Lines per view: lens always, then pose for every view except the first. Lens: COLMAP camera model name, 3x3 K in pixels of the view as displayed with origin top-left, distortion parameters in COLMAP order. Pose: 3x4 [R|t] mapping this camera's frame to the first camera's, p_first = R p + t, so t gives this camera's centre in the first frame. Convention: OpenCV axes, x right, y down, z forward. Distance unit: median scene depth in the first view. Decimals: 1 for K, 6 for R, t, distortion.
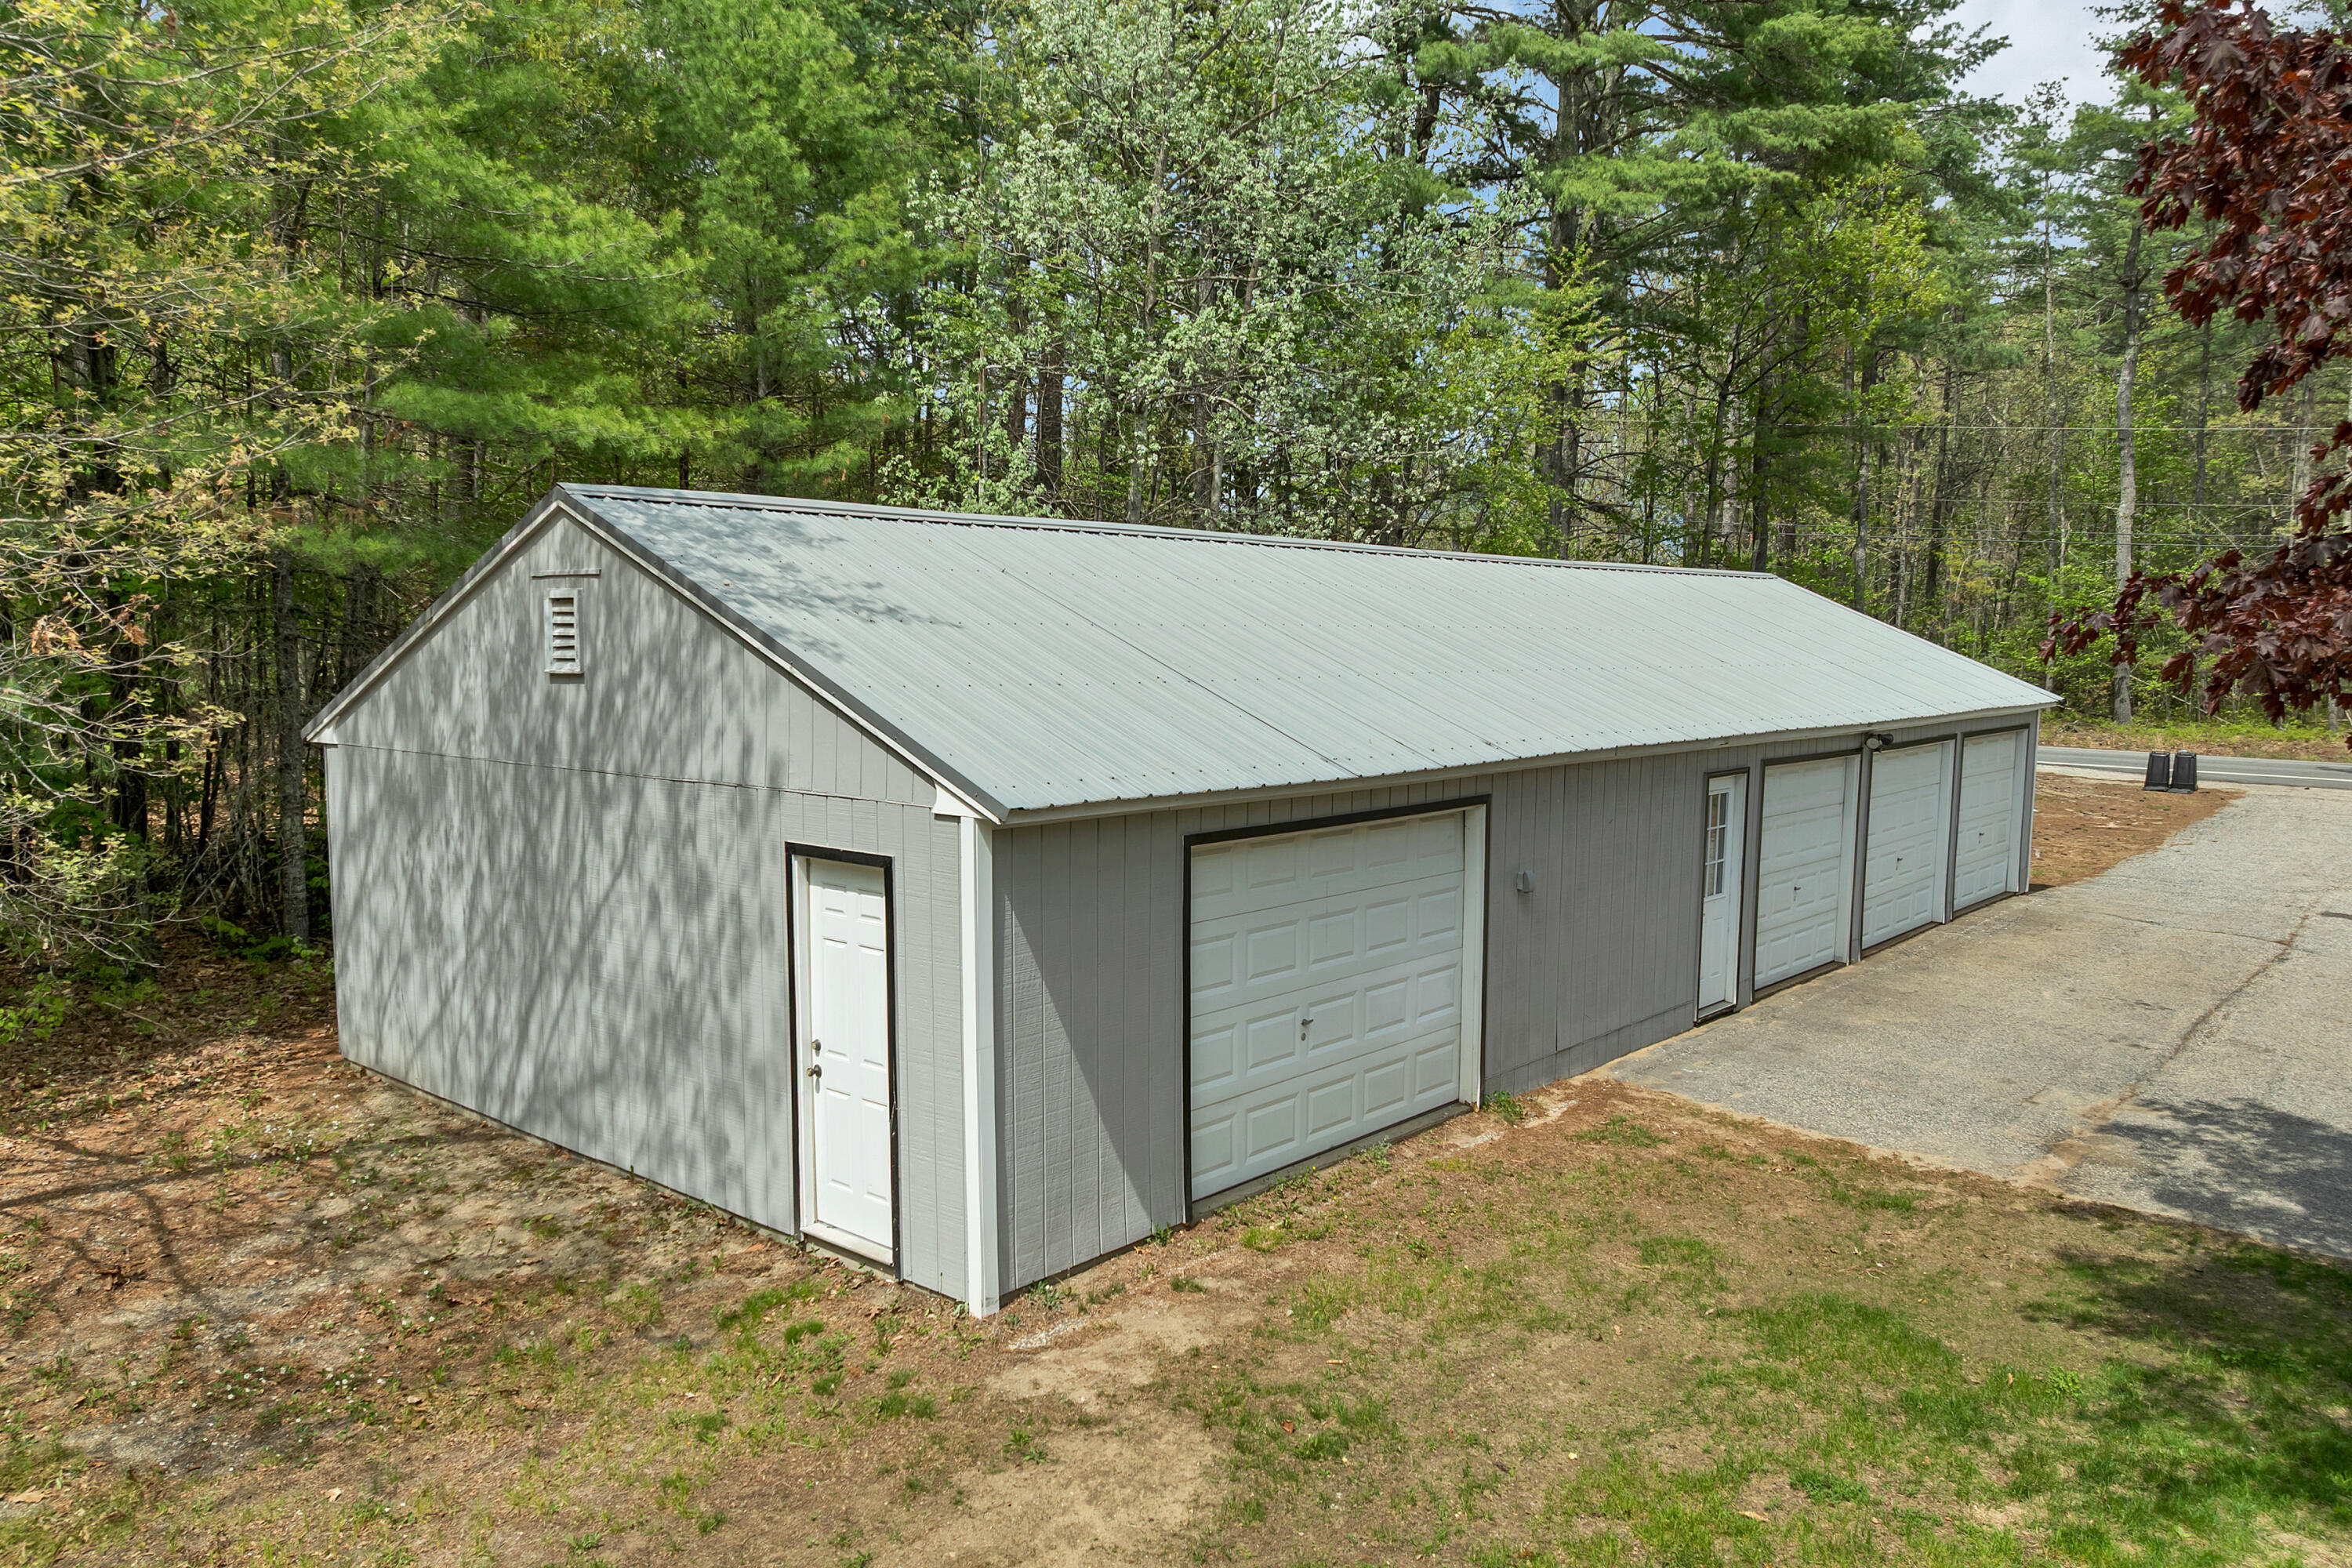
lens RADIAL K [[1615.4, 0, 1174.9], [0, 1615.4, 814.8], [0, 0, 1]] dist [-0.028269, -0.006804]
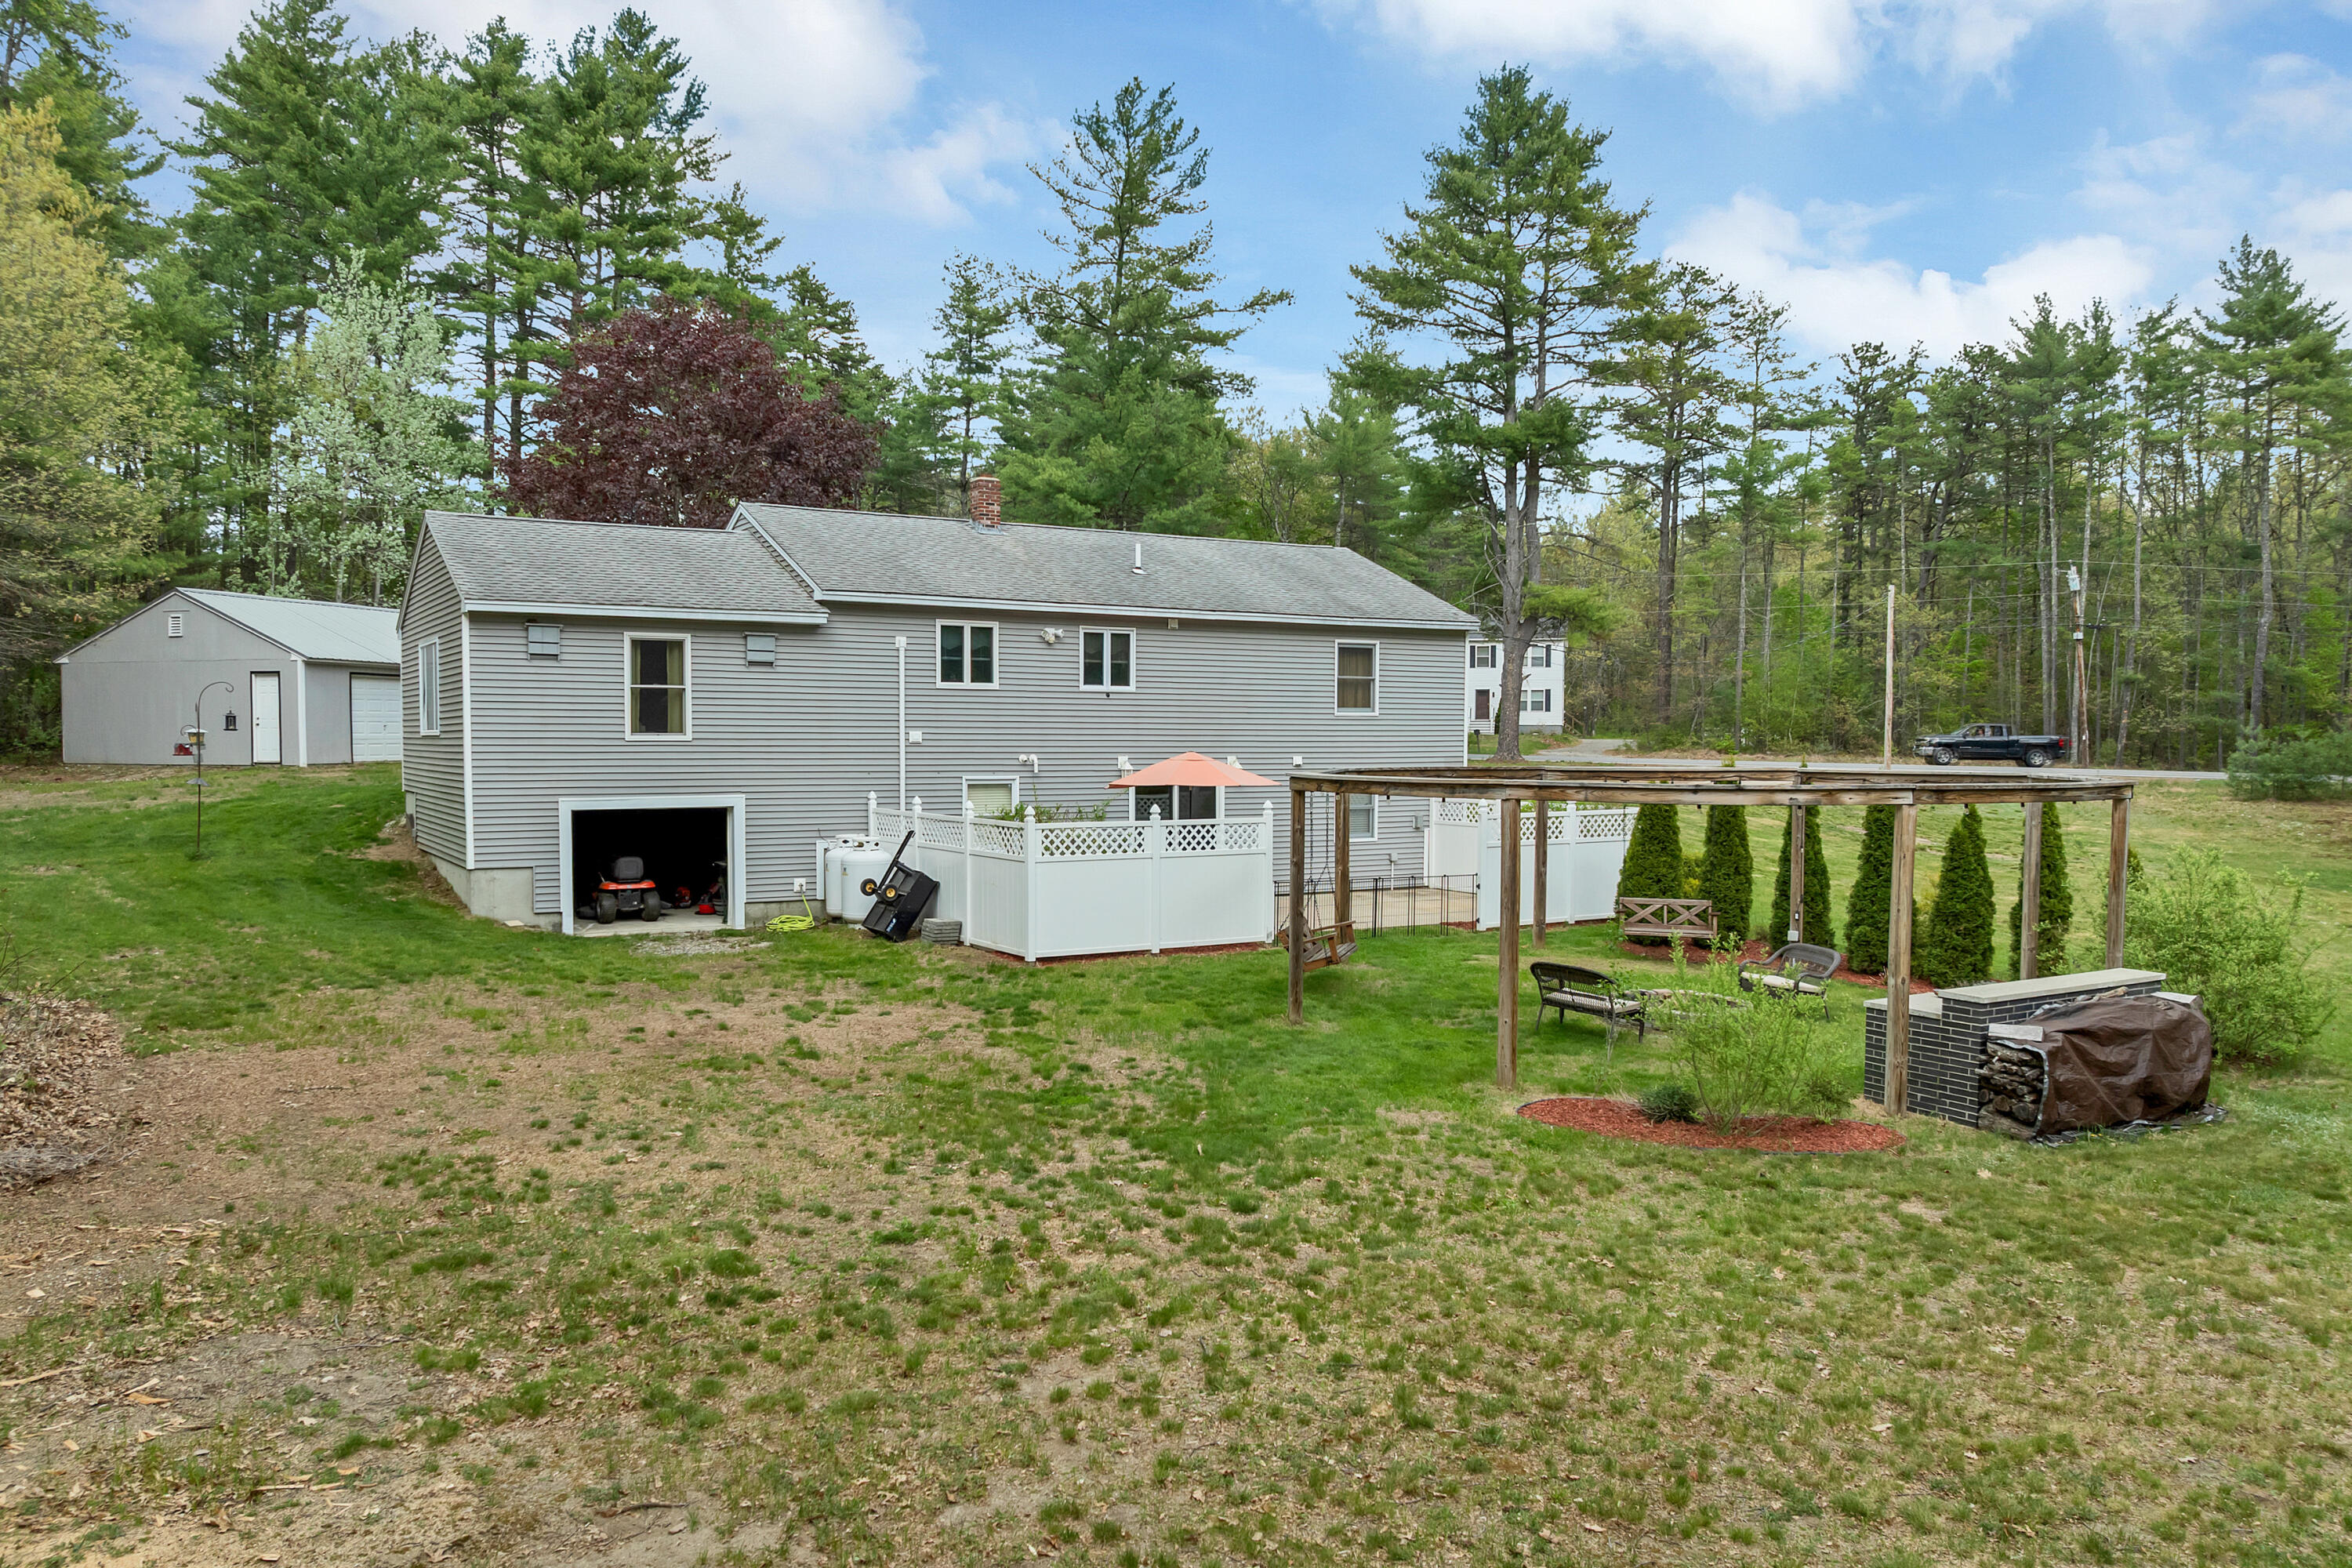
lens RADIAL K [[1627.6, 0, 1133.1], [0, 1627.6, 790.1], [0, 0, 1]] dist [-0.028883, -0.003225]
pose [[0.911767, -0.013565, 0.410484, 0.094741], [0.041115, 0.997448, -0.058363, 0.437341], [-0.408645, 0.070090, 0.909998, -2.516587]]
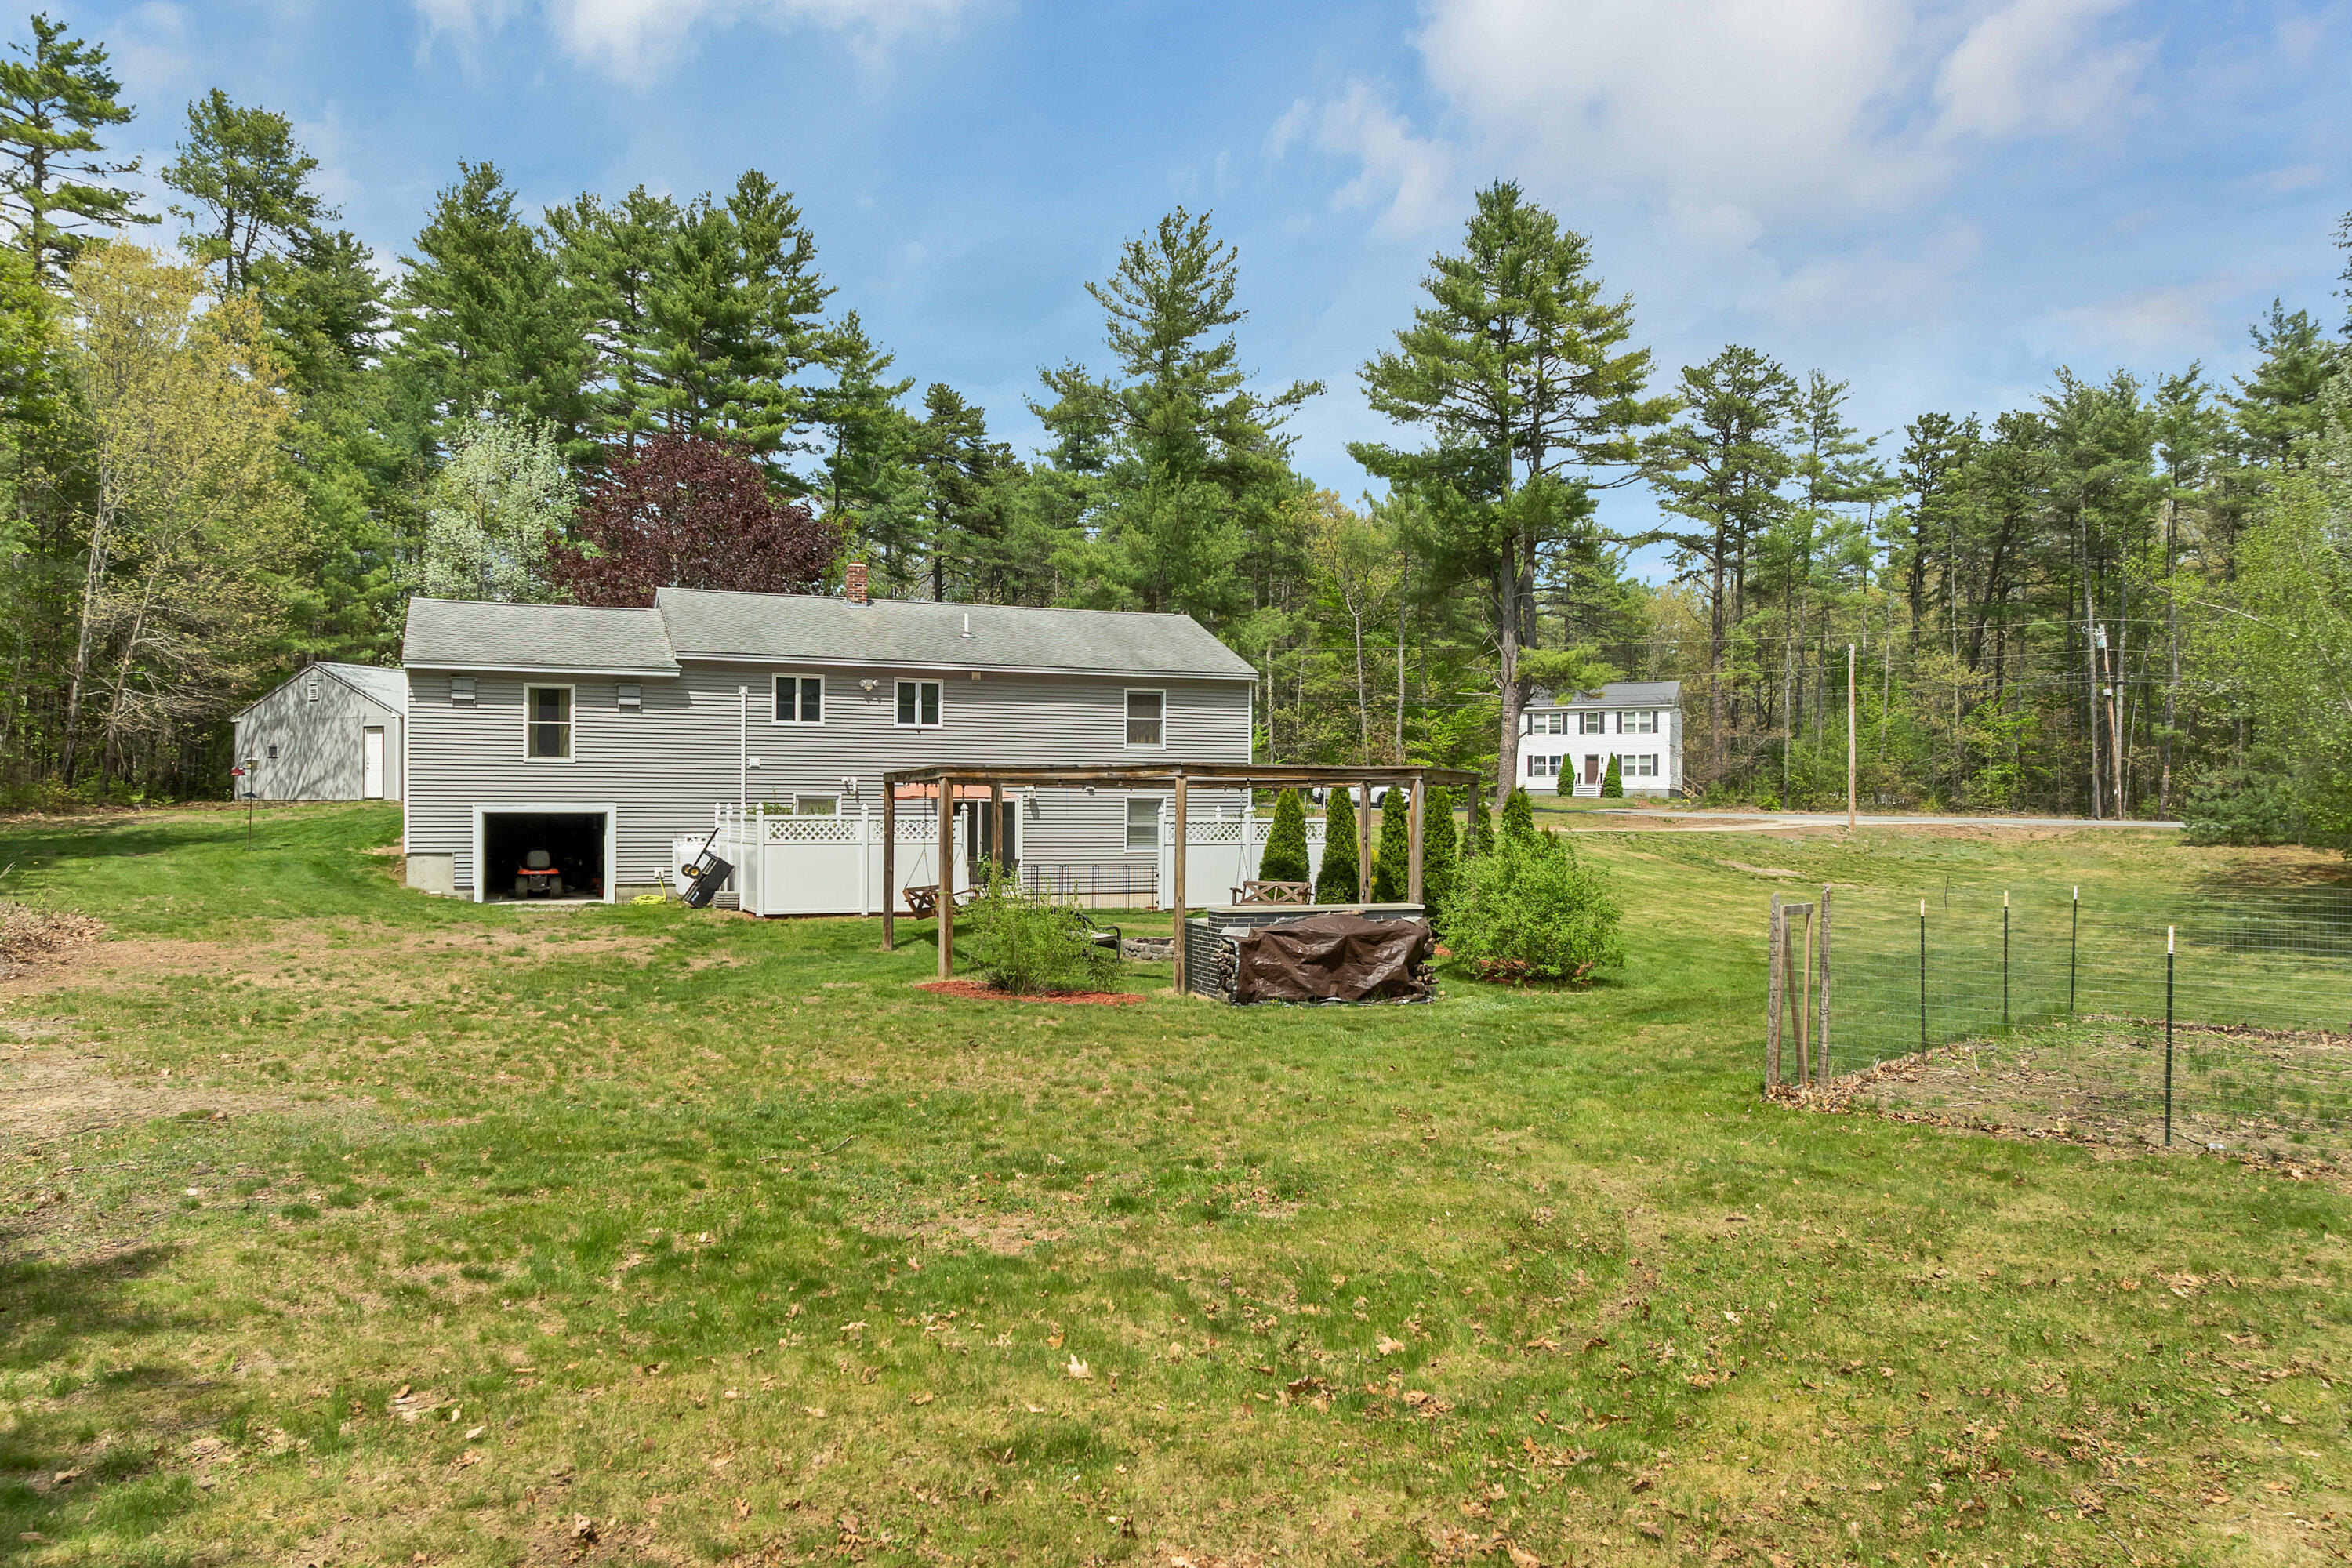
lens RADIAL K [[1615.4, 0, 1174.9], [0, 1615.4, 814.8], [0, 0, 1]] dist [-0.028269, -0.006804]
pose [[0.959266, -0.000082, 0.282506, 0.559962], [0.028753, 0.994836, -0.097342, 0.591225], [-0.281039, 0.101499, 0.954314, -3.208041]]
